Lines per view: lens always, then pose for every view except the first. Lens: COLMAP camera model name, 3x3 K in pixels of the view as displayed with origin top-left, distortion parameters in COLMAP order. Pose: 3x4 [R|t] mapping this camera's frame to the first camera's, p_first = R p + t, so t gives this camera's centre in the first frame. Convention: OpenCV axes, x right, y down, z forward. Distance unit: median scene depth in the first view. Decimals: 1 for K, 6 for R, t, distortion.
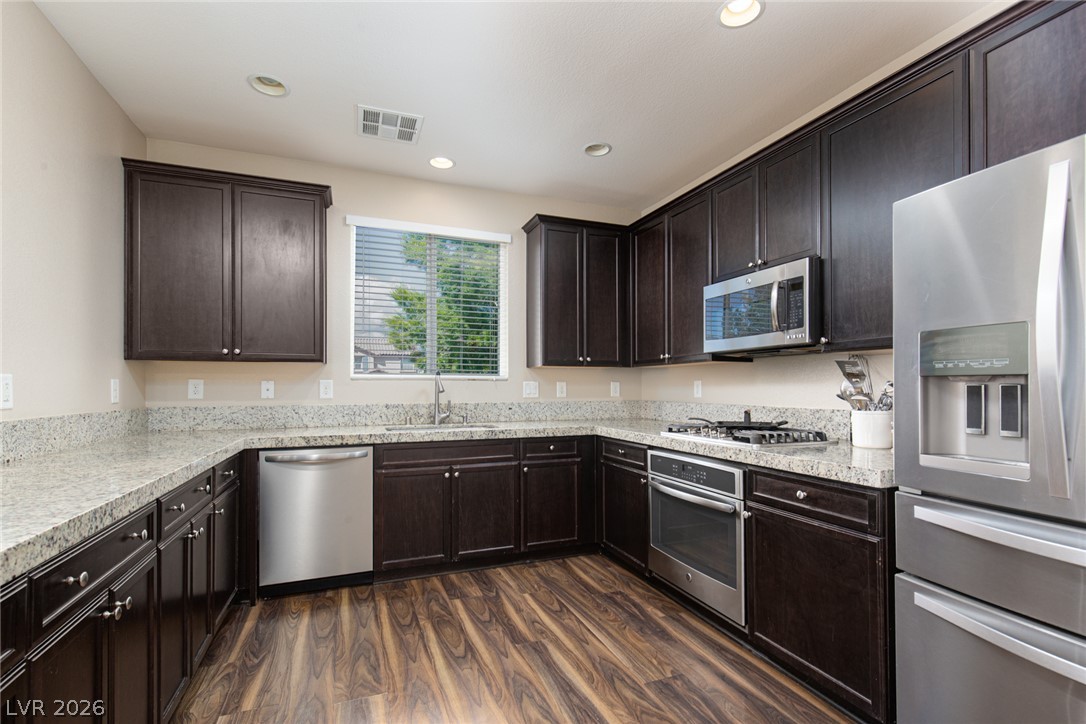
lens RADIAL K [[504.7, 0, 548.7], [0, 504.7, 384.4], [0, 0, 1]] dist [0.013407, -0.001941]
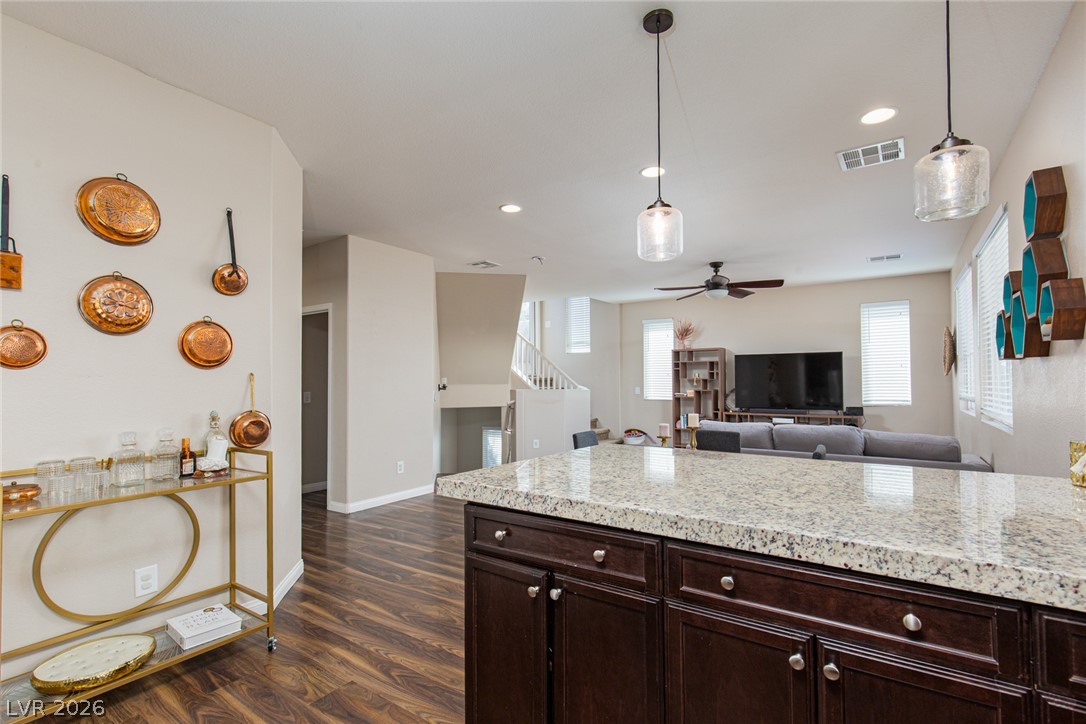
lens RADIAL K [[504.7, 0, 550.6], [0, 504.7, 366.6], [0, 0, 1]] dist [0.013407, -0.001941]
pose [[-0.815891, -0.012783, -0.578064, 0.017555], [0.007181, 0.999454, -0.032237, -0.020579], [0.578161, -0.030452, -0.815354, 0.623022]]
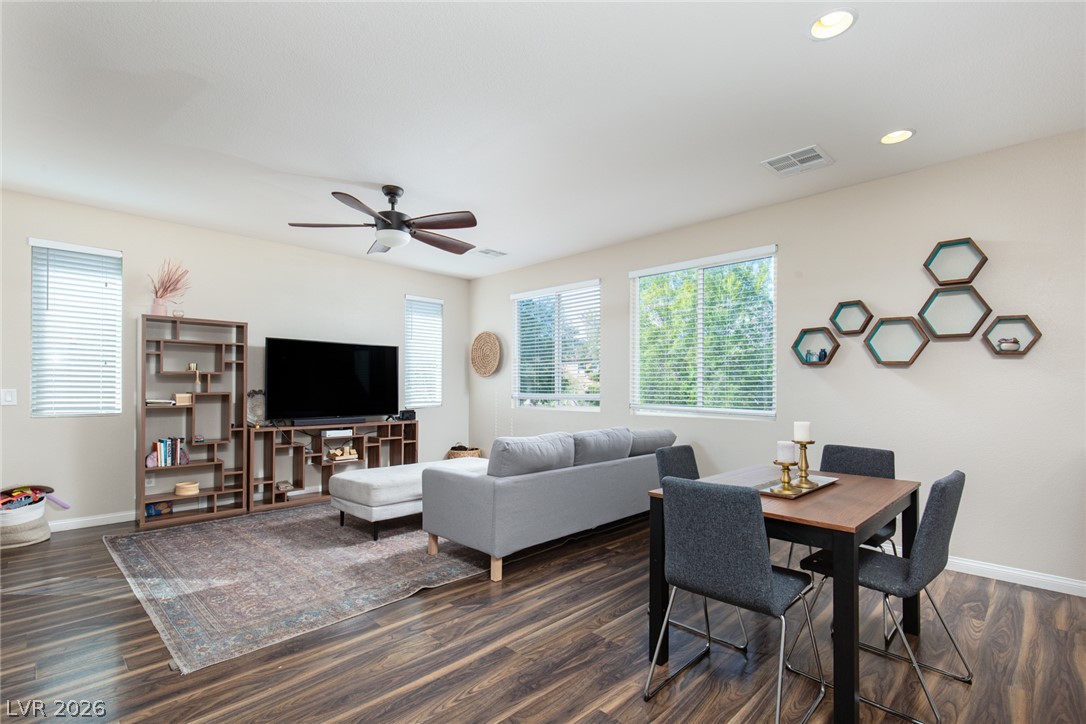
lens RADIAL K [[504.7, 0, 563.3], [0, 504.7, 383.3], [0, 0, 1]] dist [0.013407, -0.001941]
pose [[0.421104, -0.000290, -0.907012, -0.383678], [-0.004281, 0.999988, -0.002307, -0.005913], [0.907002, 0.004855, 0.421098, -0.875592]]
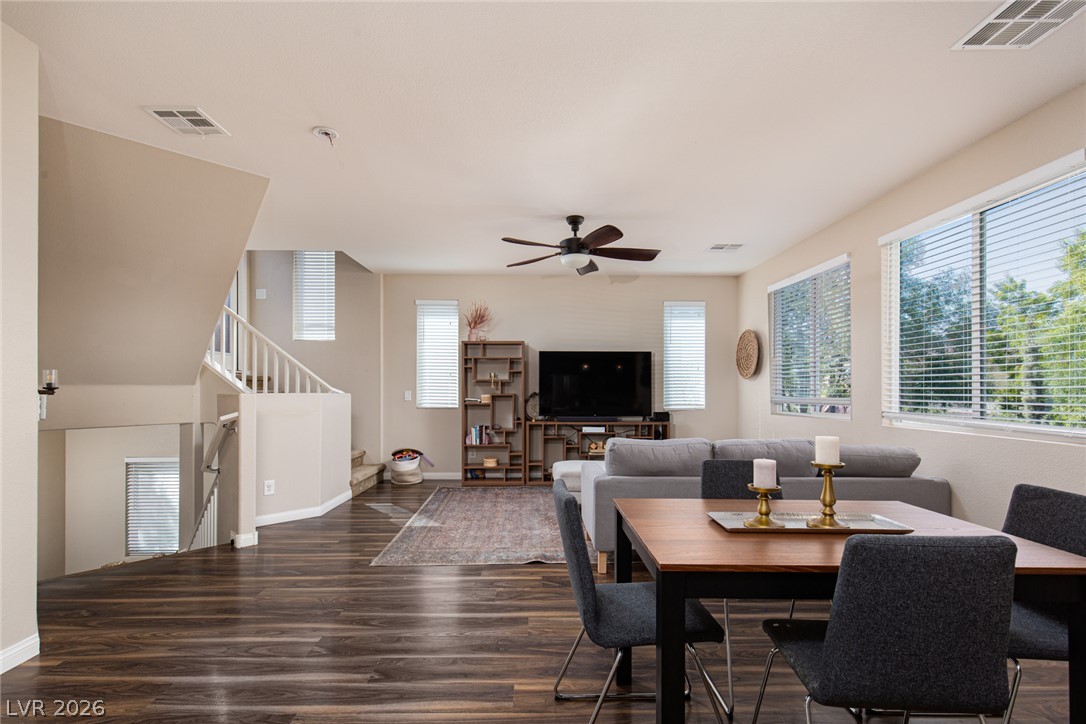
lens RADIAL K [[504.7, 0, 533.7], [0, 504.7, 382.2], [0, 0, 1]] dist [0.013407, -0.001941]
pose [[-0.354267, -0.008341, -0.935107, -0.300820], [0.002606, 0.999948, -0.009907, -0.004830], [0.935141, -0.005946, -0.354227, -0.288915]]
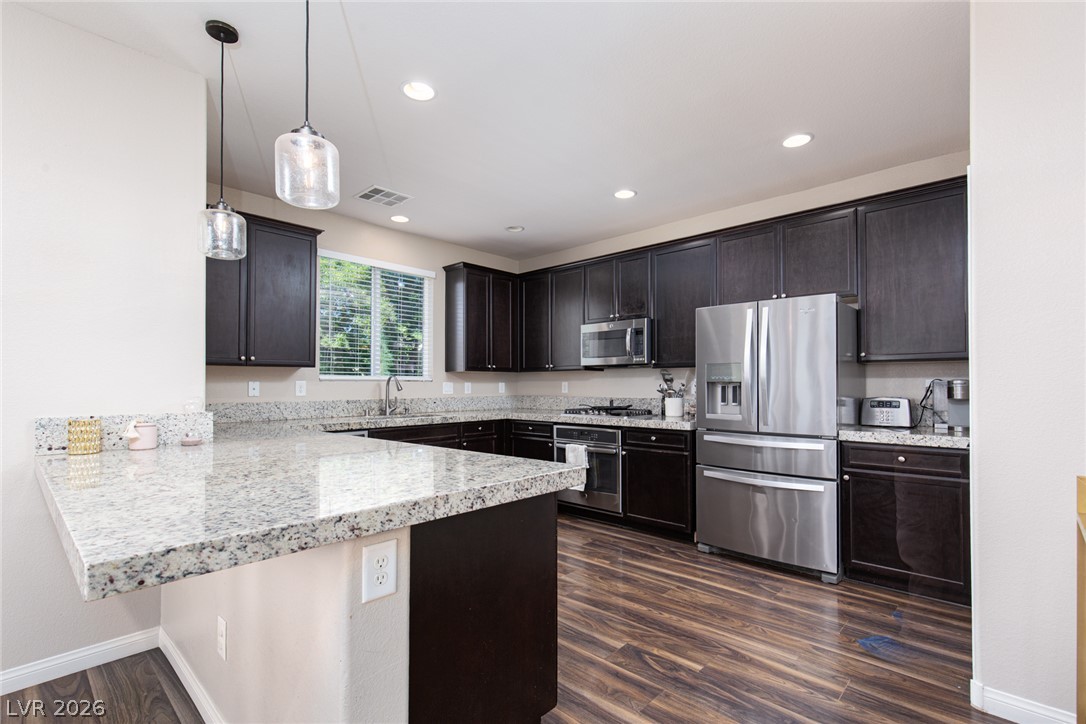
lens RADIAL K [[504.7, 0, 550.0], [0, 504.7, 378.2], [0, 0, 1]] dist [0.013407, -0.001941]
pose [[0.900216, 0.005648, 0.435407, -0.511783], [-0.000989, 0.999940, -0.010926, -0.003043], [-0.435443, 0.009405, 0.900167, -0.440132]]
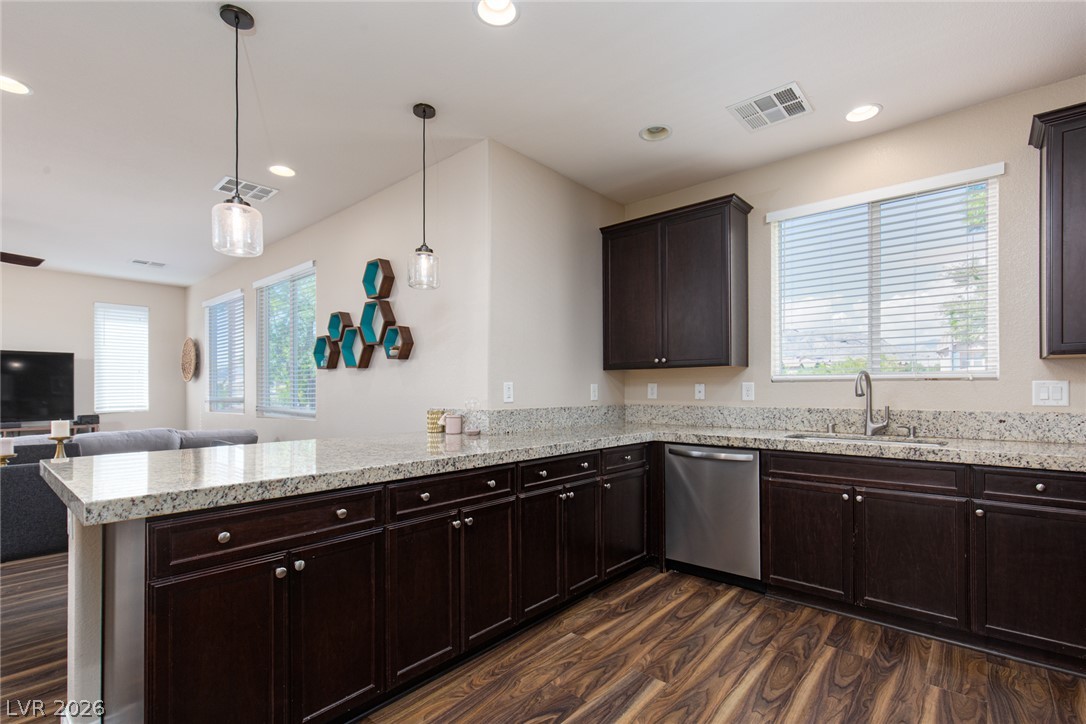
lens RADIAL K [[504.7, 0, 548.1], [0, 504.7, 388.7], [0, 0, 1]] dist [0.013407, -0.001941]
pose [[0.465738, -0.000327, -0.884923, 0.325529], [0.006606, 0.999973, 0.003107, -0.001807], [0.884898, -0.007293, 0.465728, 0.201906]]
